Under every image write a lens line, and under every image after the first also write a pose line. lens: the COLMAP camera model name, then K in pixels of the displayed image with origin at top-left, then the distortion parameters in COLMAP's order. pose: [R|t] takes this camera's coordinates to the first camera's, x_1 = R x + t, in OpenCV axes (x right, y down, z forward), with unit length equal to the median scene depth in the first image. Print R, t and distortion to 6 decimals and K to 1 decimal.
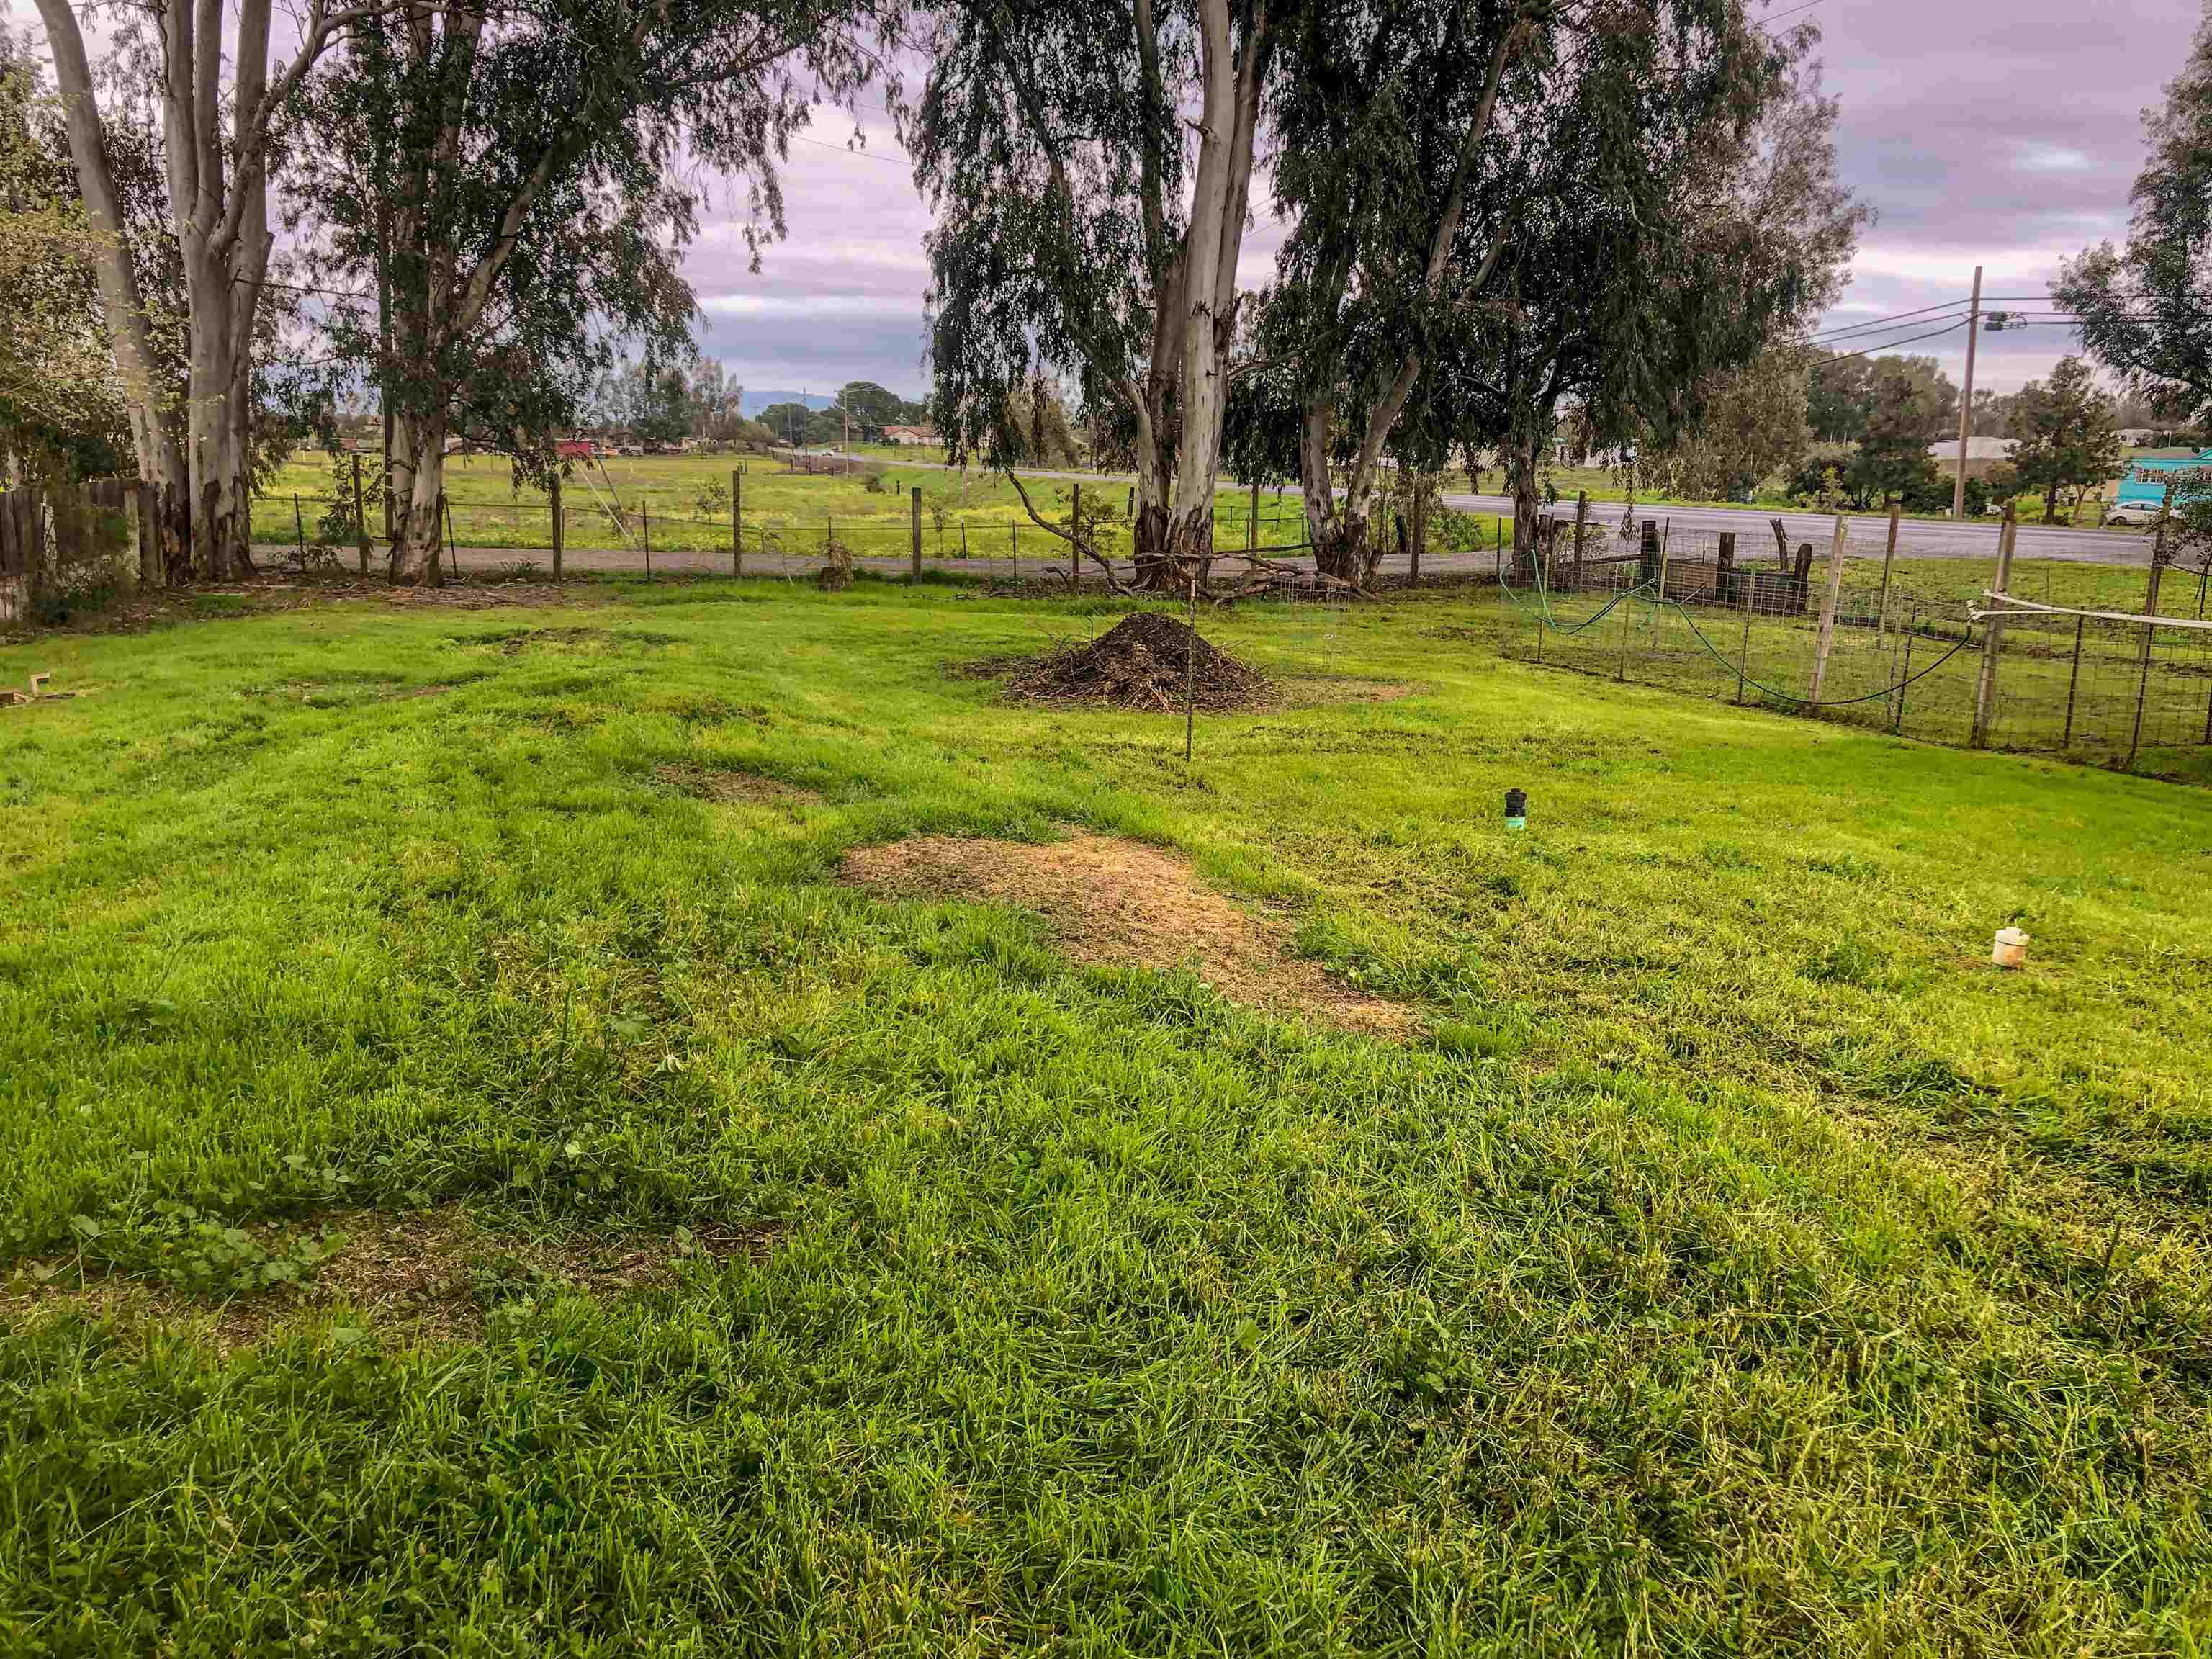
lens RADIAL K [[1806.8, 0, 1108.1], [0, 1806.8, 835.3], [0, 0, 1]] dist [0.002463, -0.007725]
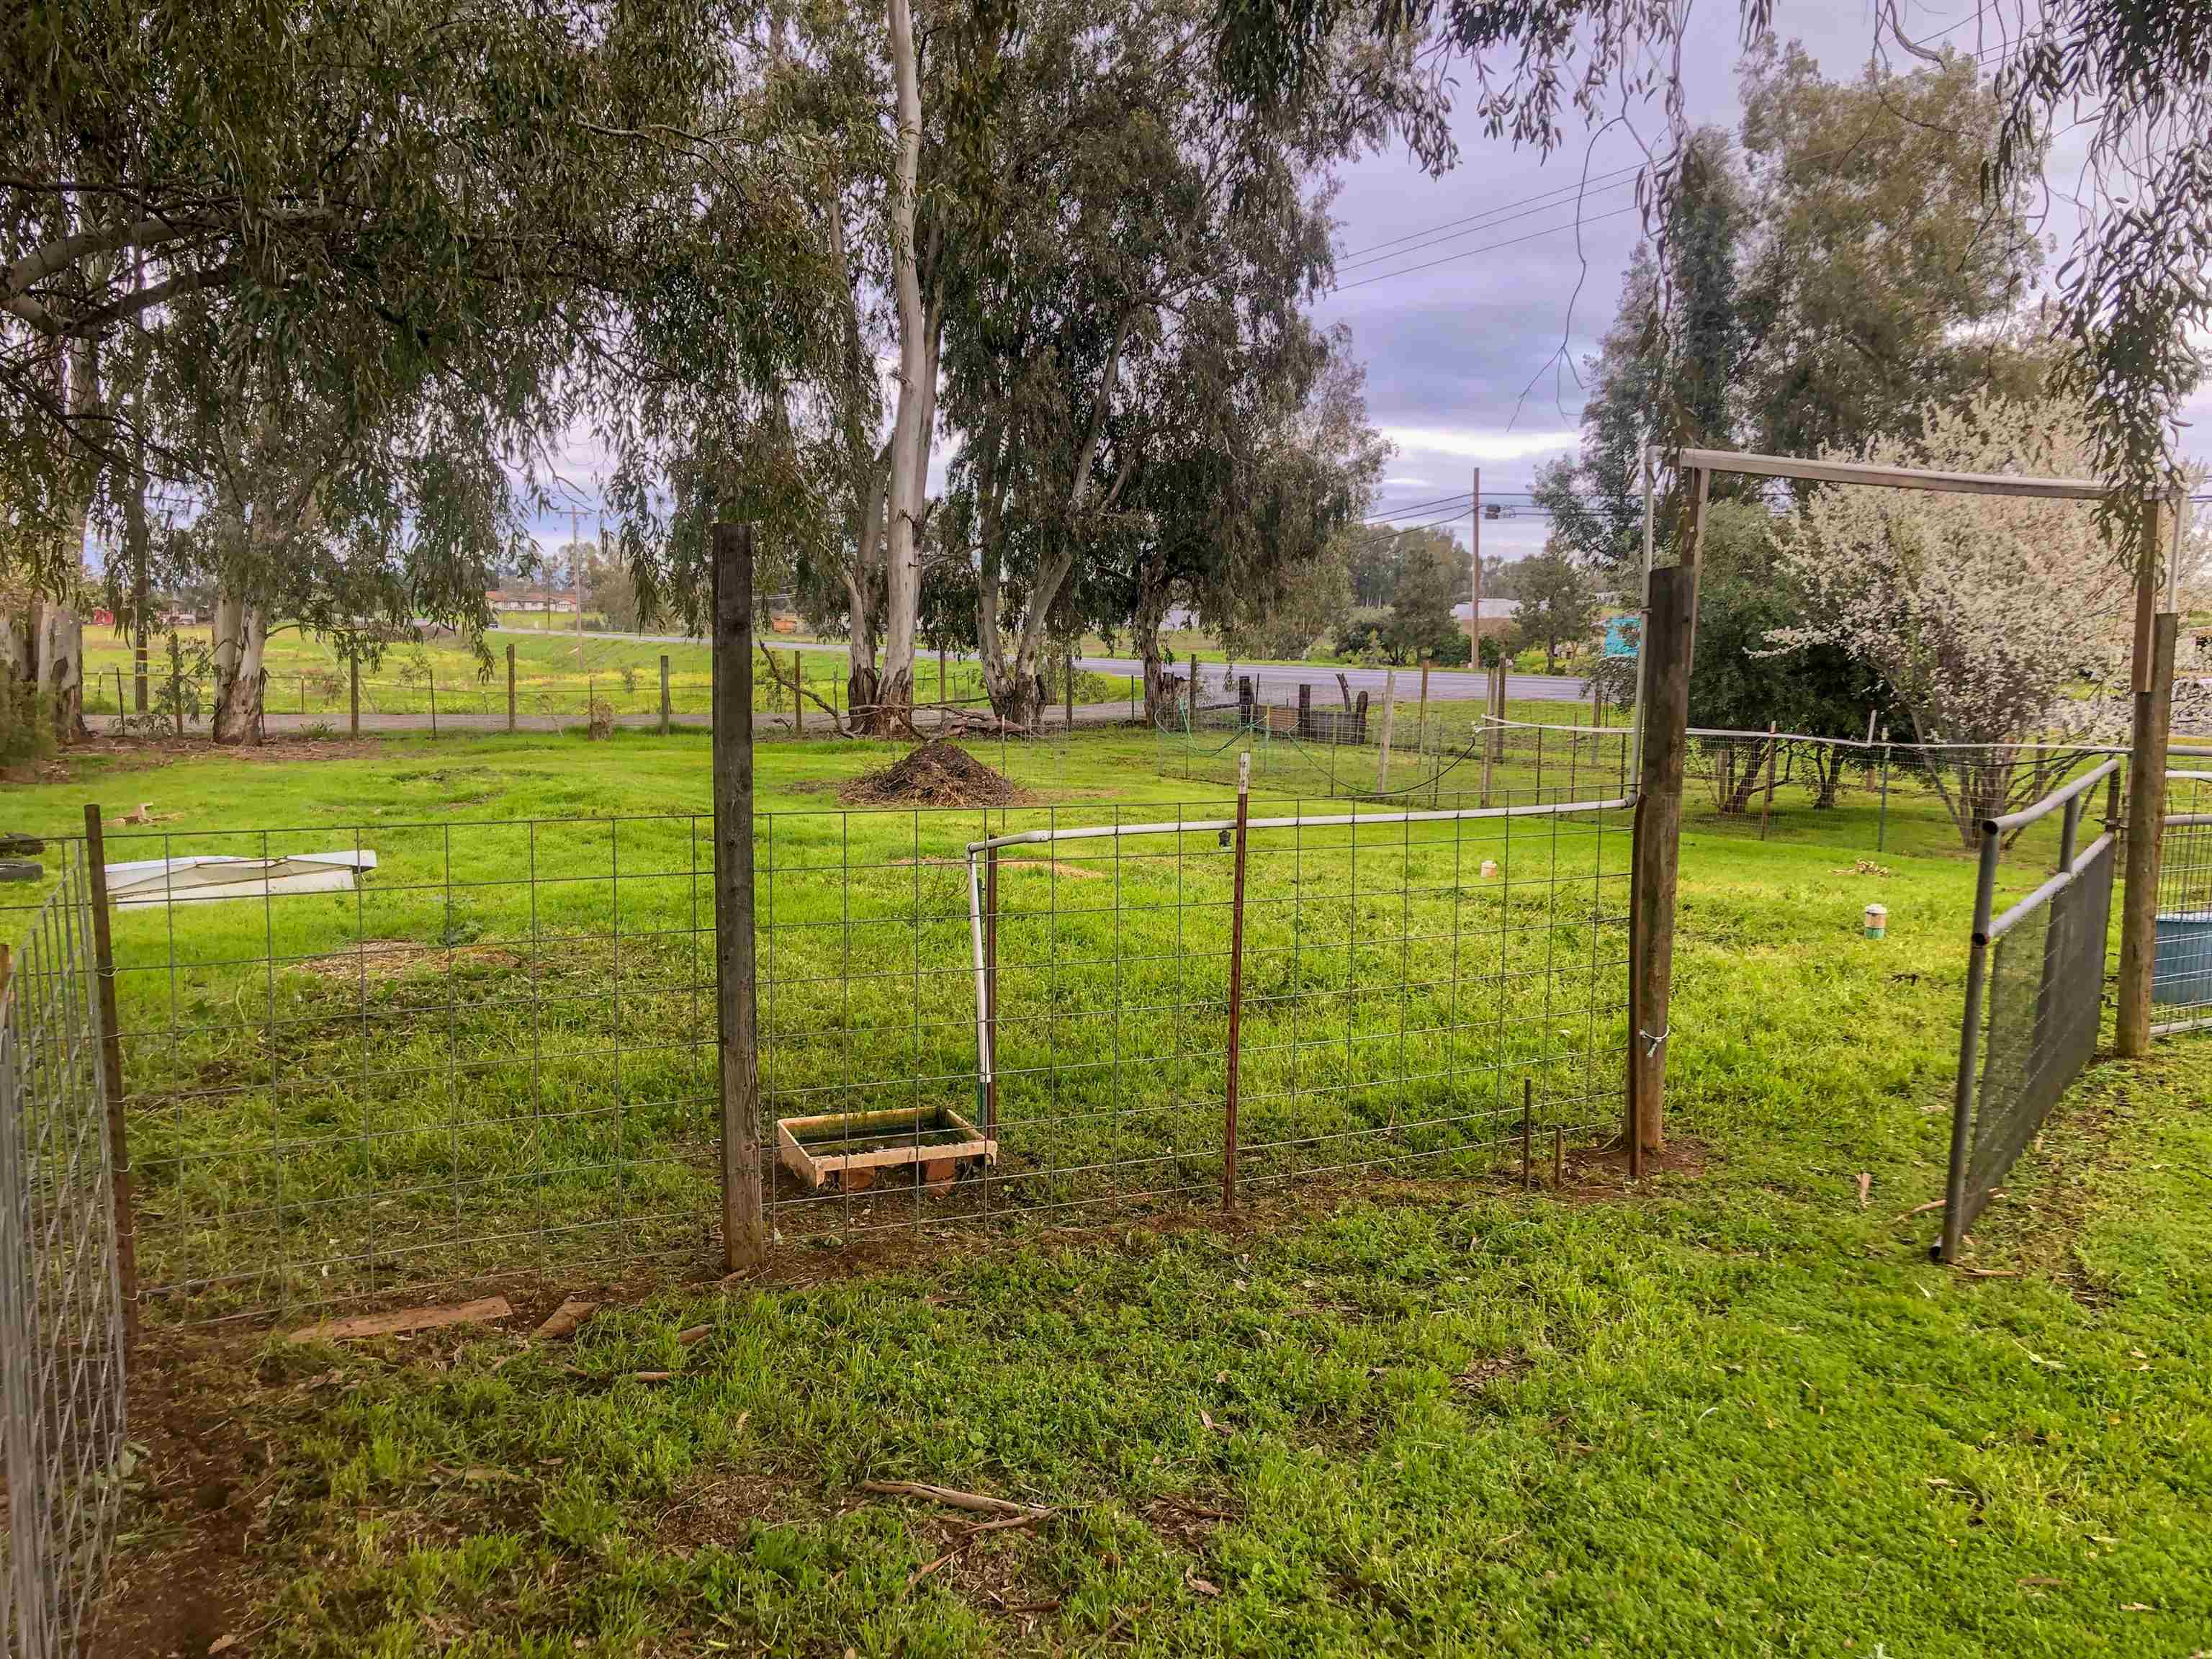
lens RADIAL K [[1806.8, 0, 1108.1], [0, 1806.8, 835.3], [0, 0, 1]] dist [0.002463, -0.007725]
pose [[0.973357, -0.033197, 0.226877, -0.093470], [0.052850, 0.995303, -0.081105, 0.038239], [-0.223119, 0.090935, 0.970540, -0.218233]]
